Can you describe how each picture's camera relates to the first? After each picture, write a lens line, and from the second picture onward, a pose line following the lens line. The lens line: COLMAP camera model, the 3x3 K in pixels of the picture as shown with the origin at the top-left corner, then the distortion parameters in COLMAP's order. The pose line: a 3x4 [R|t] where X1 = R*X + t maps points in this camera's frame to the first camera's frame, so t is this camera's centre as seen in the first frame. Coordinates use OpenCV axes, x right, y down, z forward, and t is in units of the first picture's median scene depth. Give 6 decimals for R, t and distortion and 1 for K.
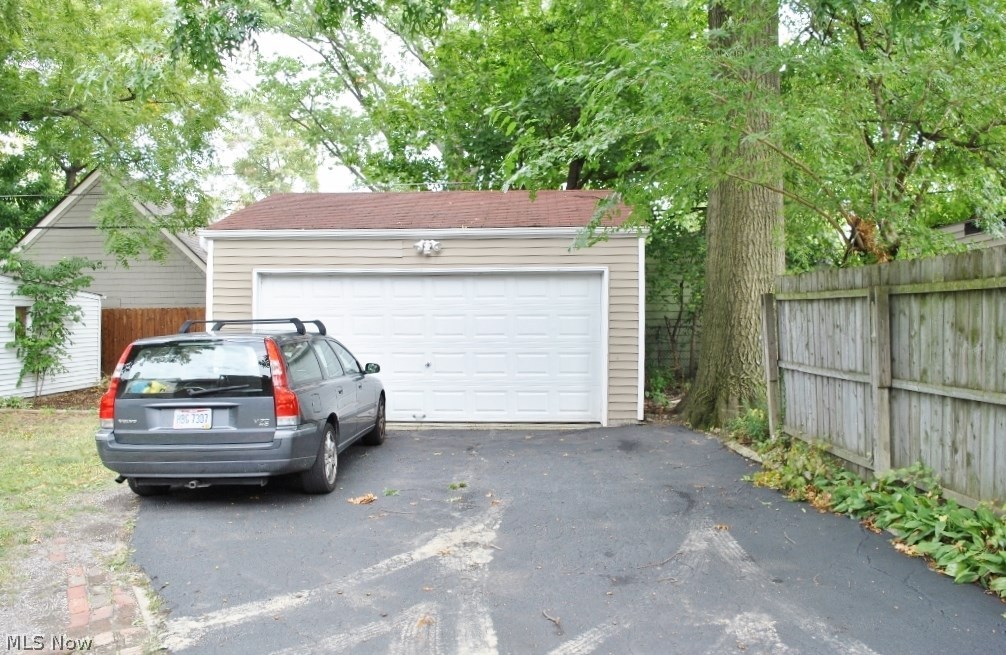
lens RADIAL K [[805.3, 0, 503.0], [0, 805.3, 327.5], [0, 0, 1]] dist [-0.083851, 0.003412]
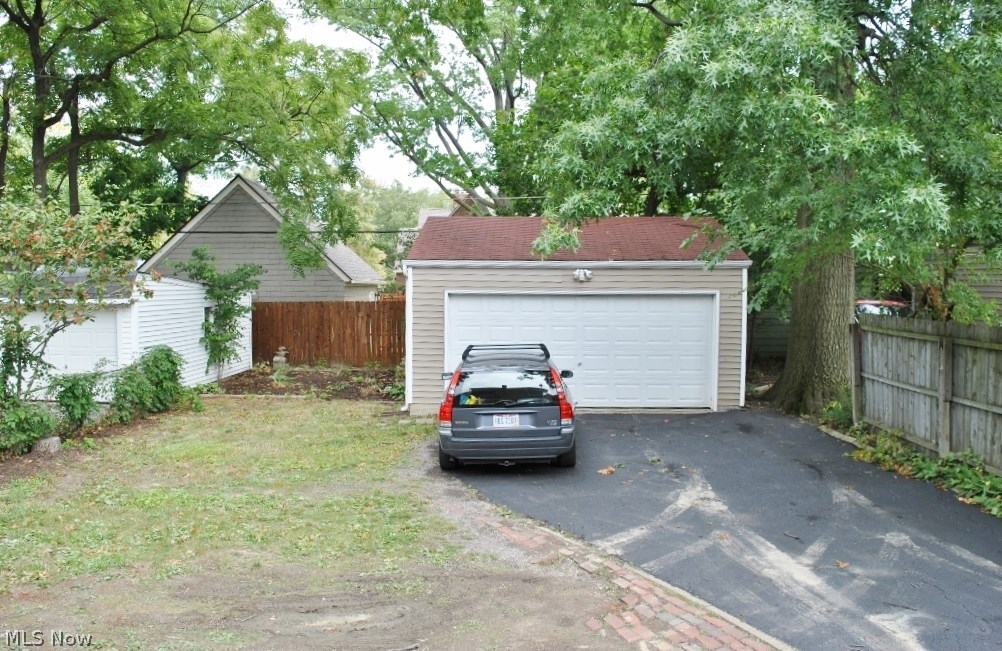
lens RADIAL K [[811.4, 0, 501.0], [0, 811.4, 325.5], [0, 0, 1]] dist [-0.085153, 0.012447]
pose [[0.999978, 0.001380, 0.006463, -0.426202], [-0.001713, 0.998656, 0.051800, -0.156316], [-0.006383, -0.051810, 0.998637, -0.578015]]
